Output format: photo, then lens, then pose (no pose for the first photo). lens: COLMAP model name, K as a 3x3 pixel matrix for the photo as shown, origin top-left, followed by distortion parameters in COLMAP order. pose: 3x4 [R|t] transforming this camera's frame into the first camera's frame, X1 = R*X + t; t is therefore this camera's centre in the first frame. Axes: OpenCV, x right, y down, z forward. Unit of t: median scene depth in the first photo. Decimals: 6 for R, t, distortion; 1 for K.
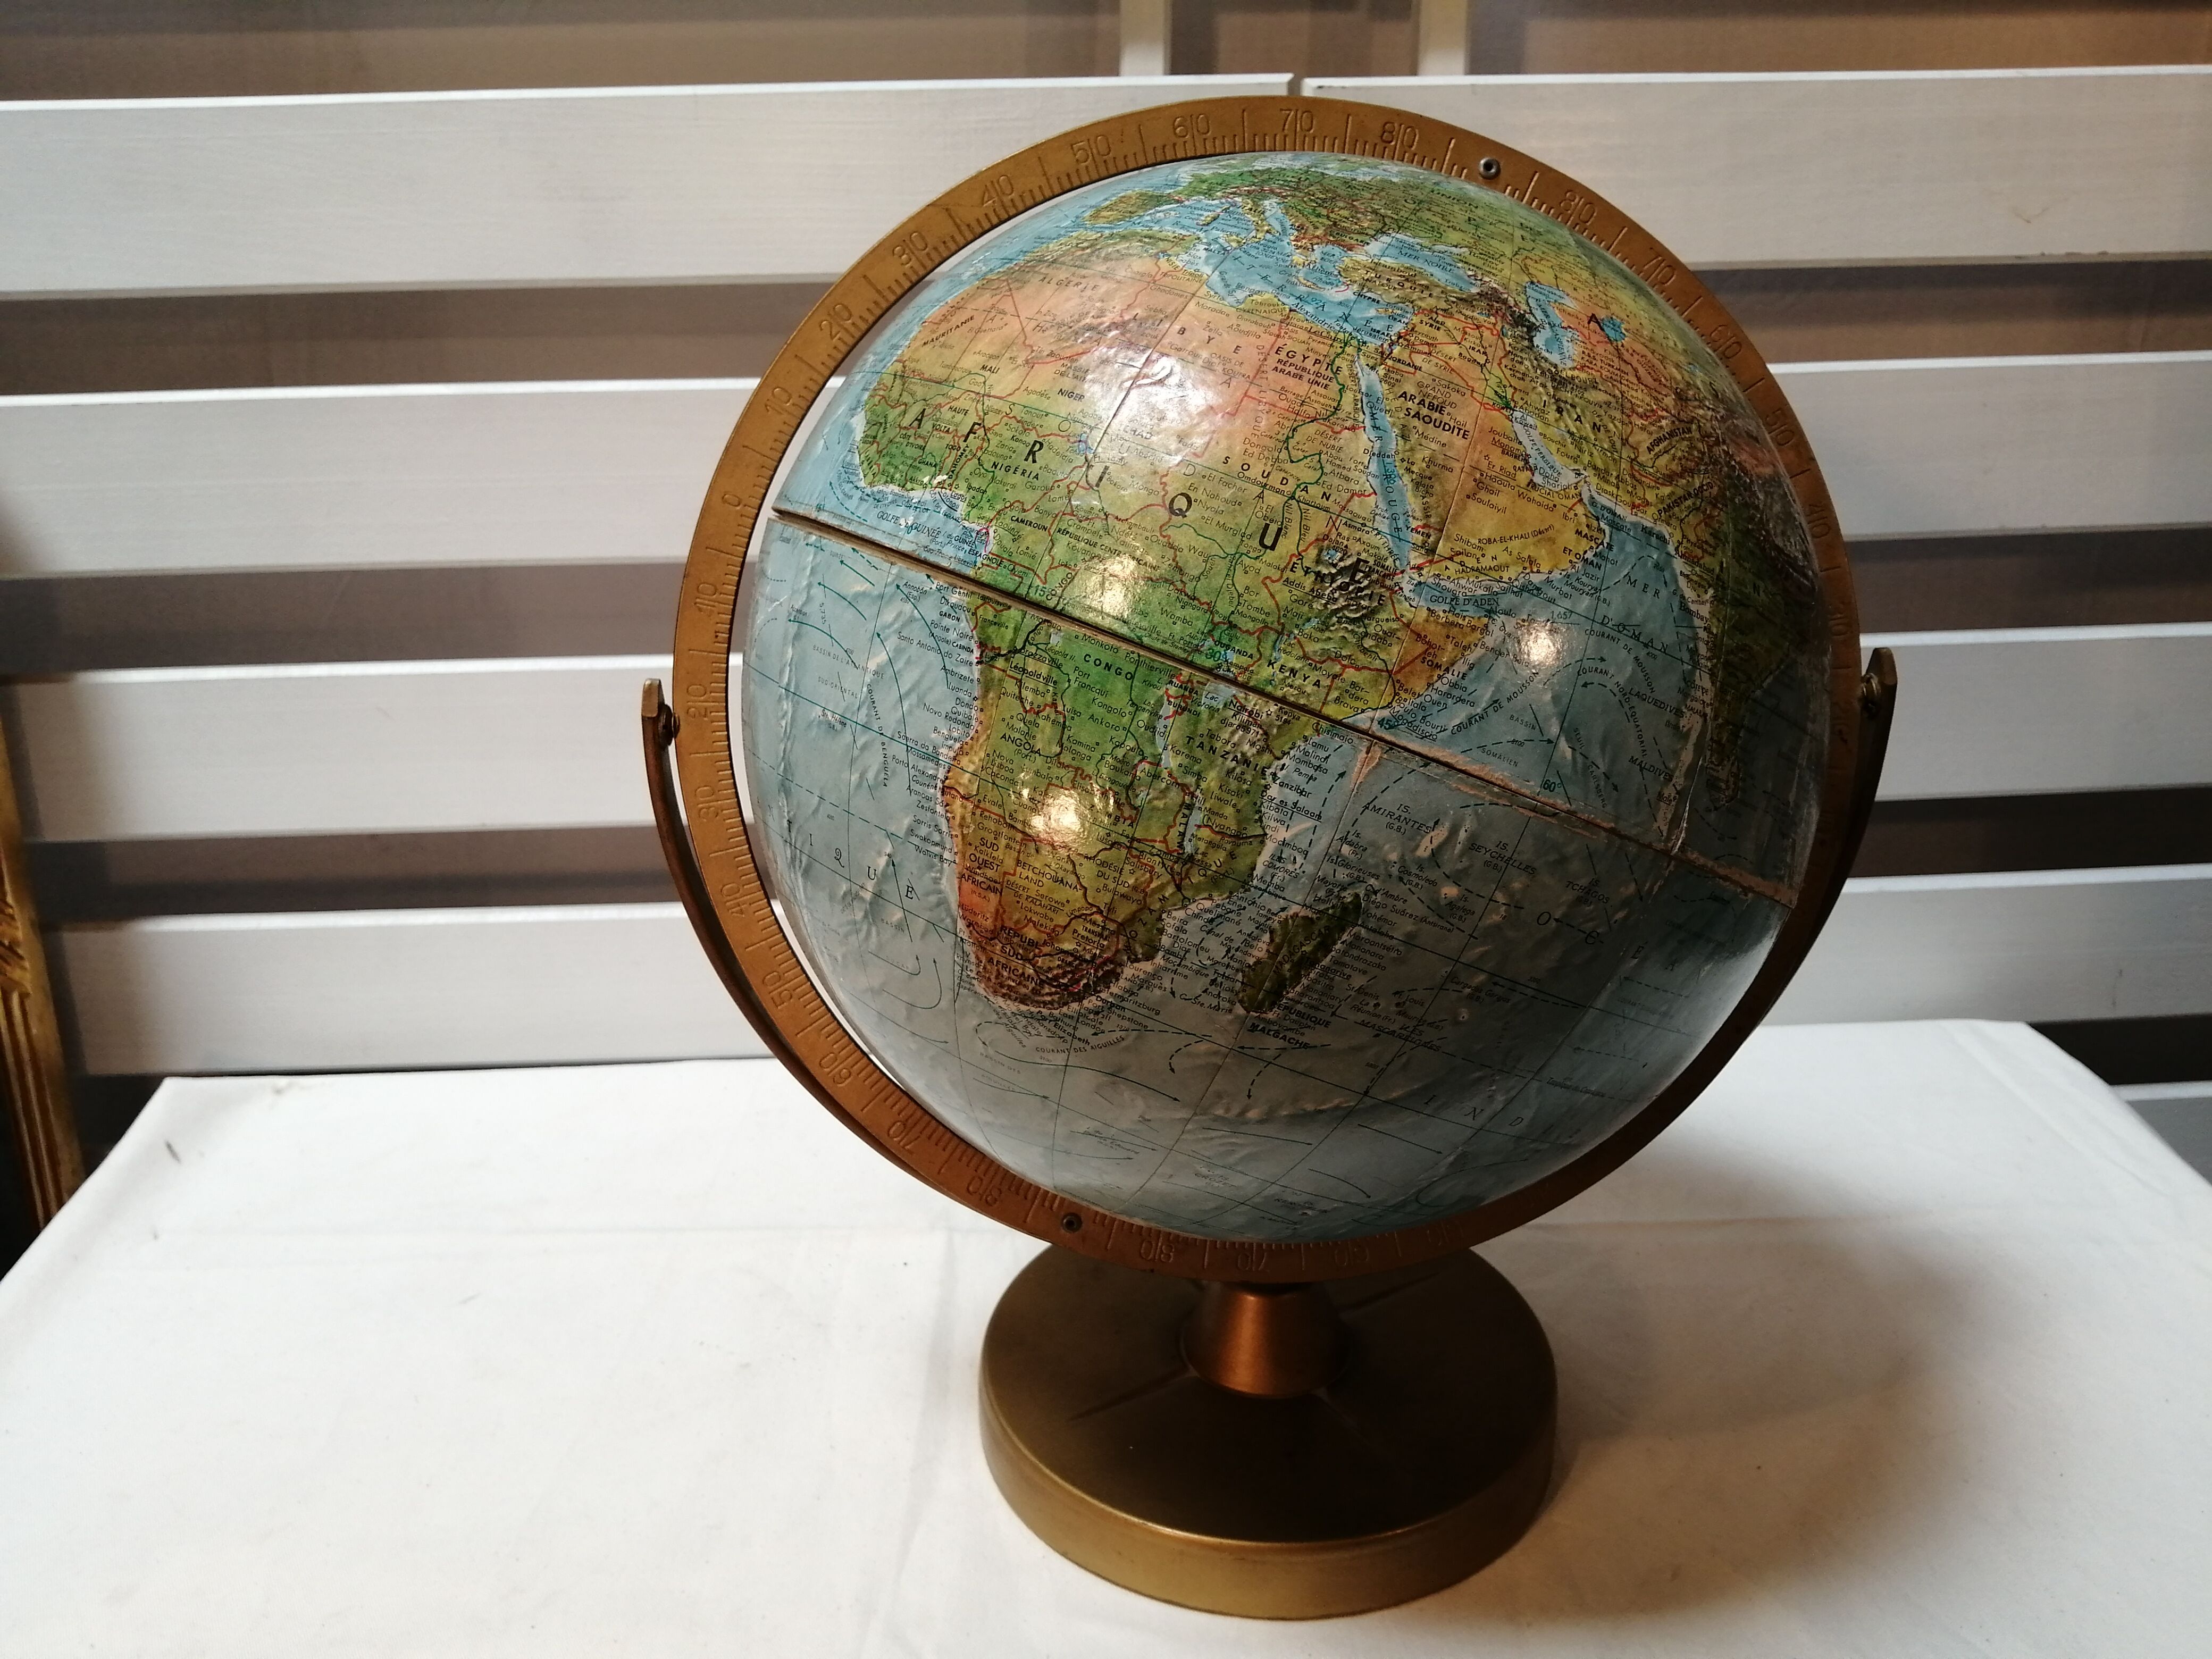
lens RADIAL K [[1900.4, 0, 1102.4], [0, 1900.4, 835.5], [0, 0, 1]] dist [0.031380, -0.015658]
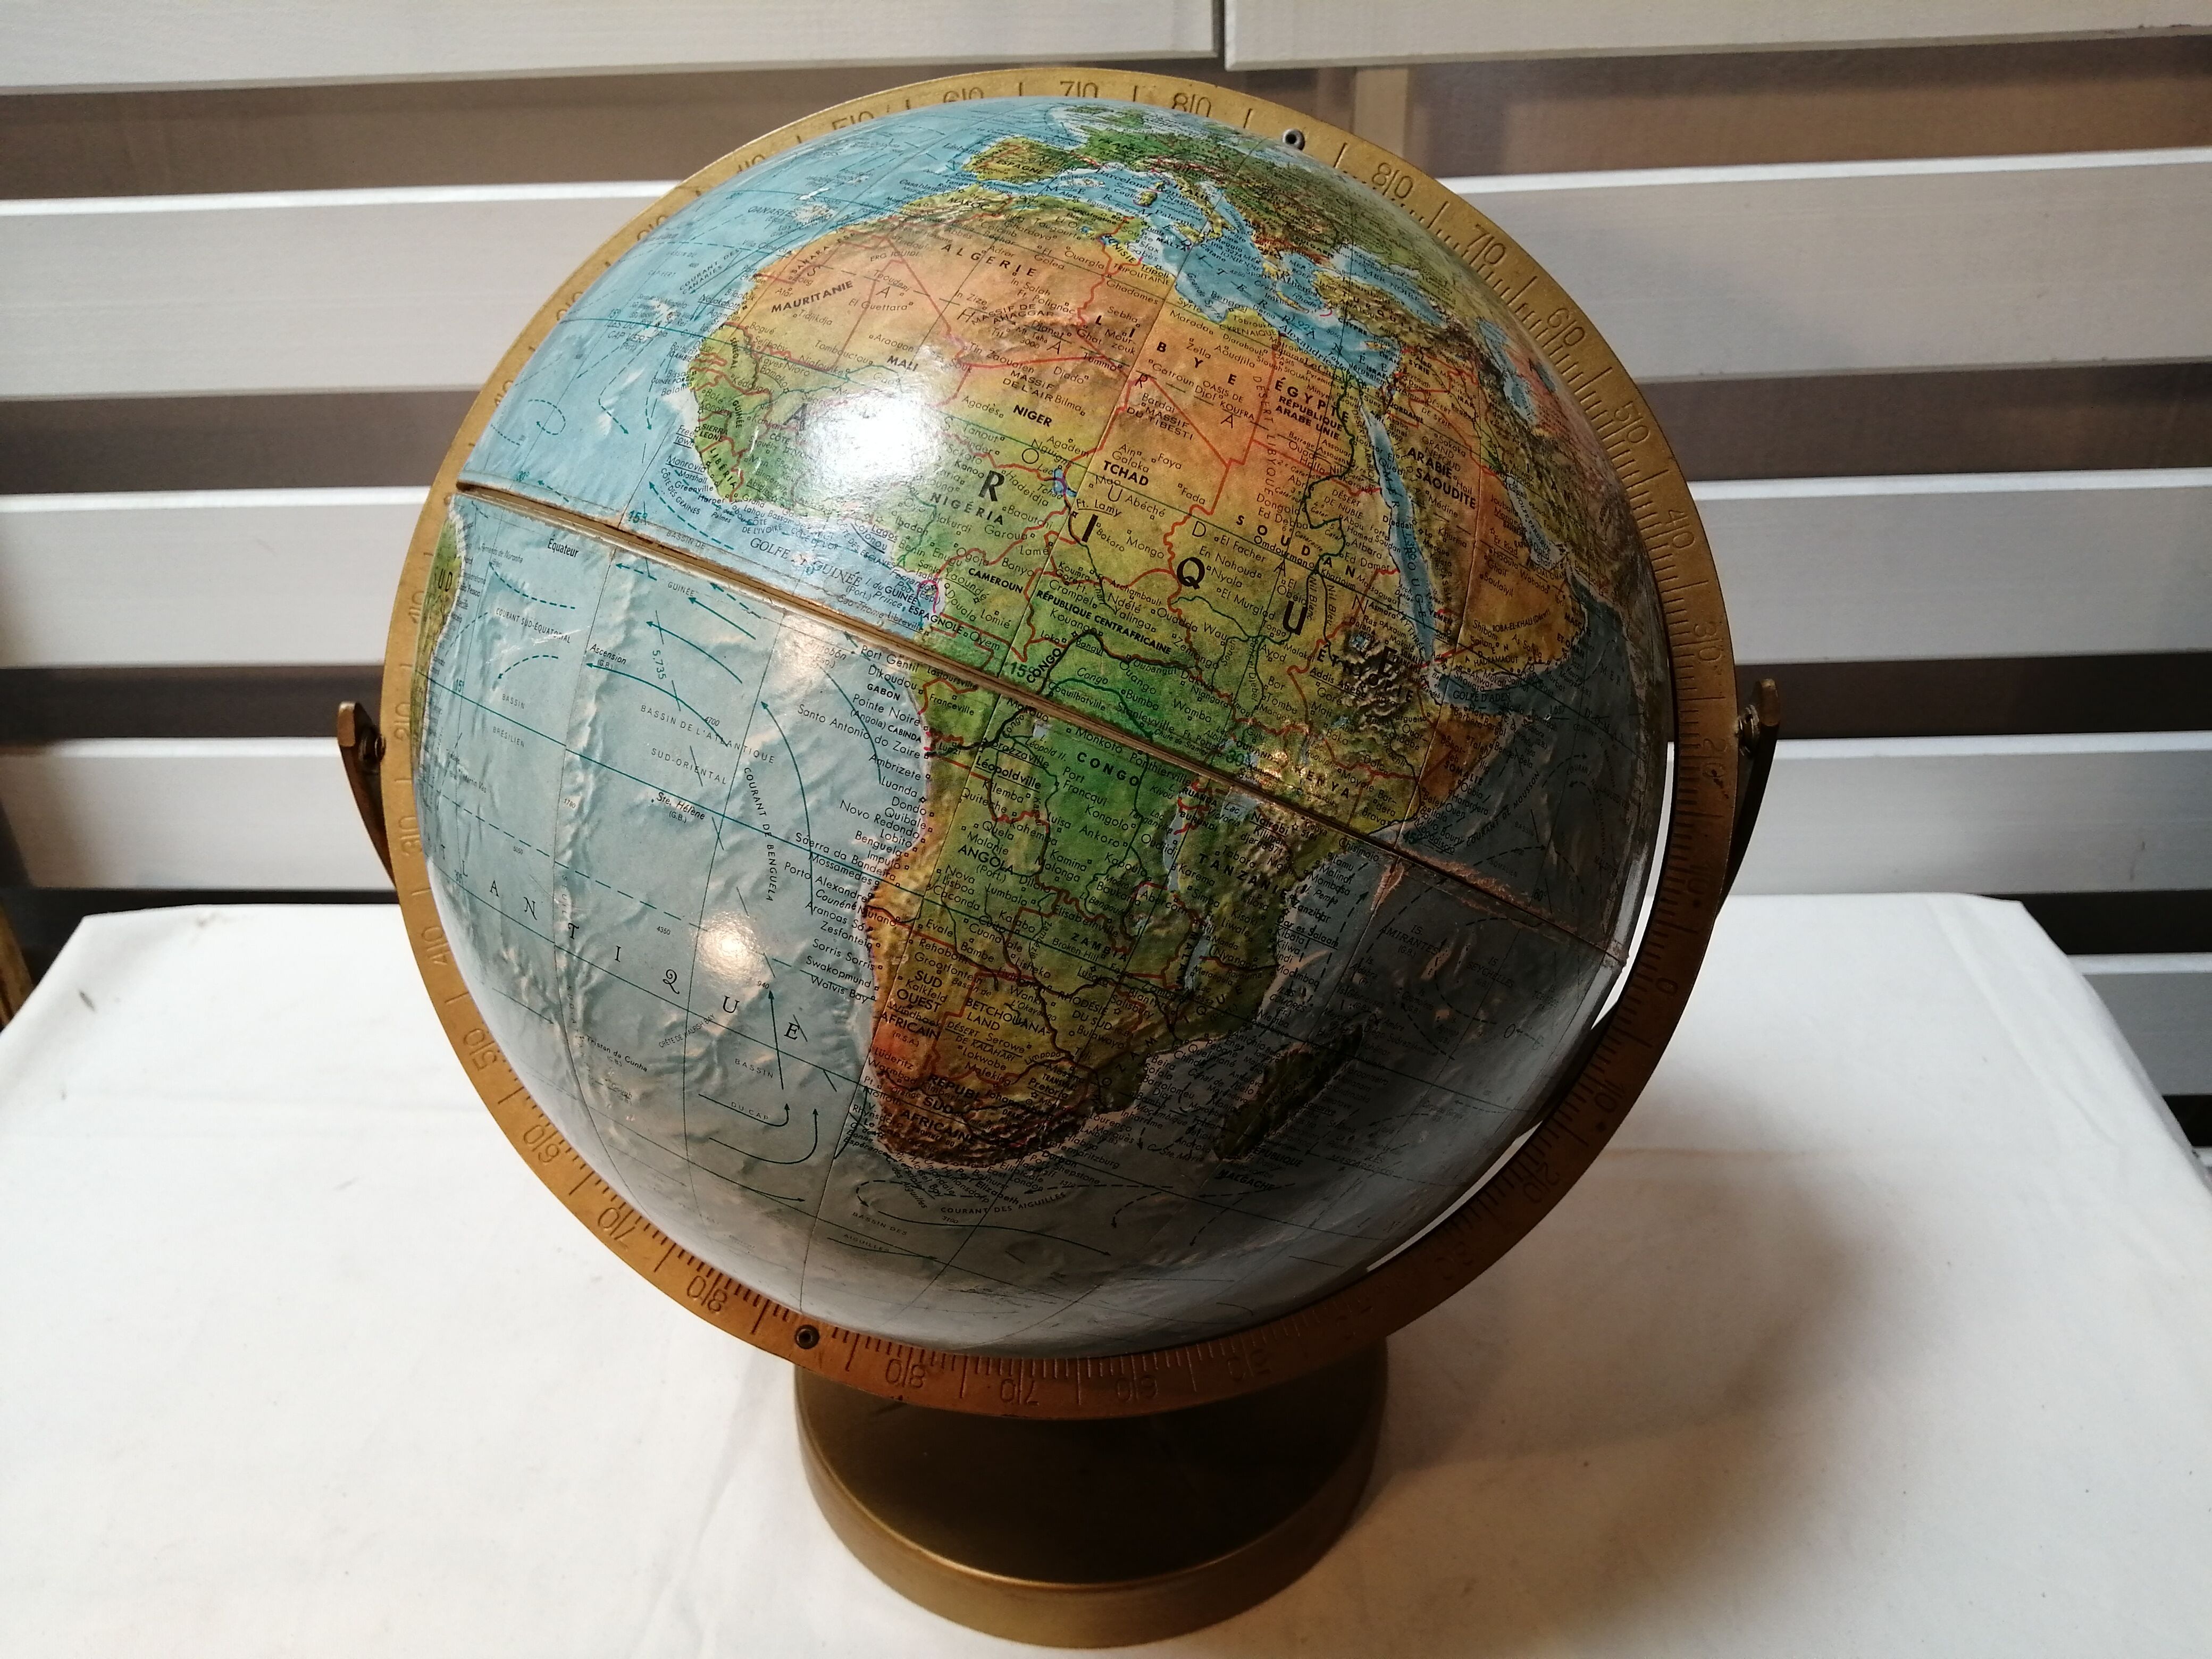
lens RADIAL K [[1900.4, 0, 1109.0], [0, 1900.4, 823.2], [0, 0, 1]] dist [0.031380, -0.015658]
pose [[0.899236, -0.021010, 0.436959, -0.343519], [-0.017361, 0.996345, 0.083636, -0.130280], [-0.437119, -0.082795, 0.895585, 0.262607]]
